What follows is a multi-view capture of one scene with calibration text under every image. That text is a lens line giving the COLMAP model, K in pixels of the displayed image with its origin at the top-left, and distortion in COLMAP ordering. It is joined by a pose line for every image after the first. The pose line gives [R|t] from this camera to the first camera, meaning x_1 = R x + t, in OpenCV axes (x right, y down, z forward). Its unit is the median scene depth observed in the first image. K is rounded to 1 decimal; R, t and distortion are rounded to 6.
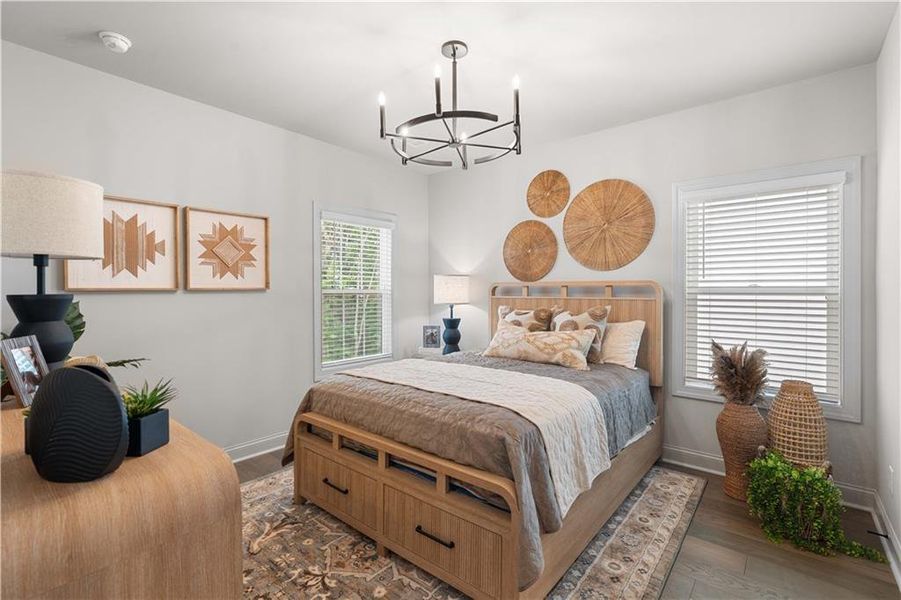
lens RADIAL K [[404.8, 0, 455.0], [0, 404.8, 298.1], [0, 0, 1]] dist [-0.005428, 0.002002]
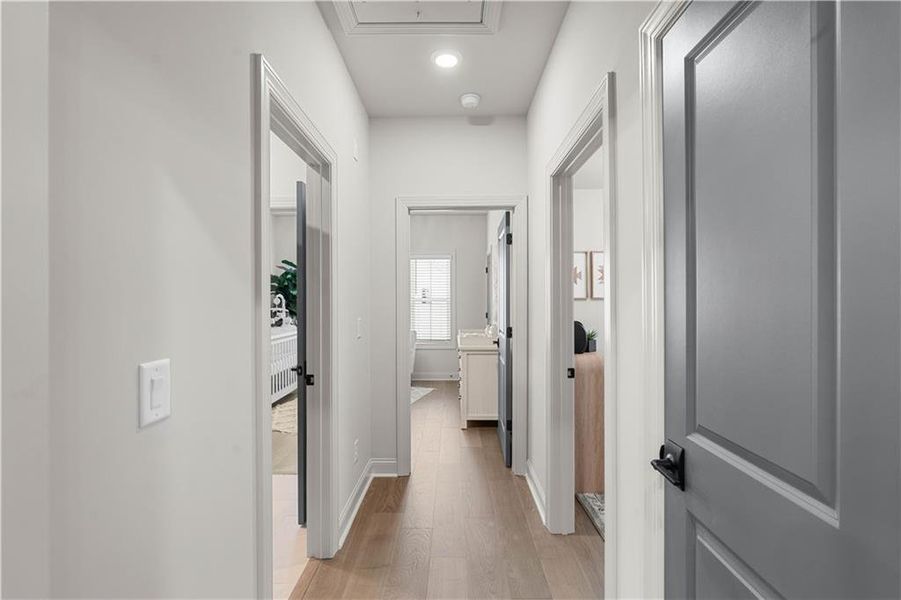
lens RADIAL K [[404.8, 0, 453.3], [0, 404.8, 298.9], [0, 0, 1]] dist [-0.005428, 0.002002]
pose [[0.635644, 0.008739, -0.771933, 0.339933], [-0.017571, 0.999841, -0.003150, -0.001922], [0.771783, 0.015566, 0.635696, -0.631649]]
